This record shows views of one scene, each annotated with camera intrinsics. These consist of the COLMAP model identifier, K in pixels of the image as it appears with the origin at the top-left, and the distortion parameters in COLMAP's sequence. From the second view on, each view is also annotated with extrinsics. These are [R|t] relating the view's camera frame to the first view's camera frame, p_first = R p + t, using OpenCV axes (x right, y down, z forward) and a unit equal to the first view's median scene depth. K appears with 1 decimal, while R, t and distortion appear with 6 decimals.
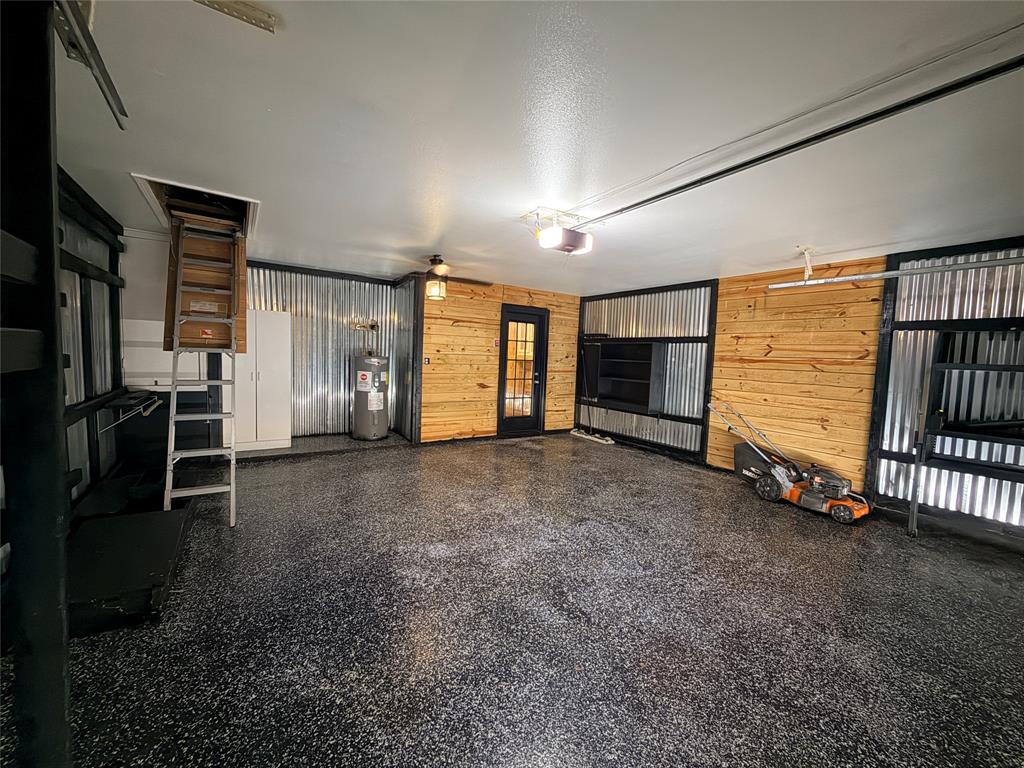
lens RADIAL K [[409.0, 0, 512.6], [0, 409.0, 380.4], [0, 0, 1]] dist [0.001943, 0.000112]
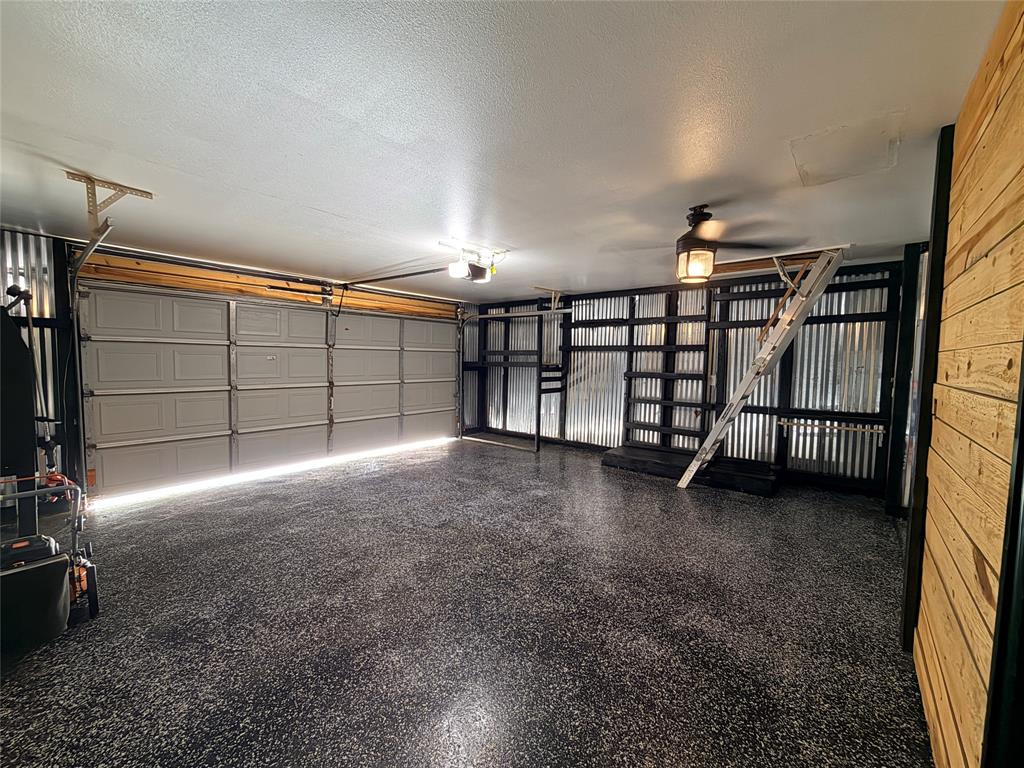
lens RADIAL K [[409.0, 0, 510.6], [0, 409.0, 385.1], [0, 0, 1]] dist [0.001943, 0.000112]
pose [[-0.961609, -0.033046, -0.272426, 0.300720], [-0.066469, 0.991210, 0.114385, -0.132288], [0.266252, 0.128101, -0.955353, 2.002415]]
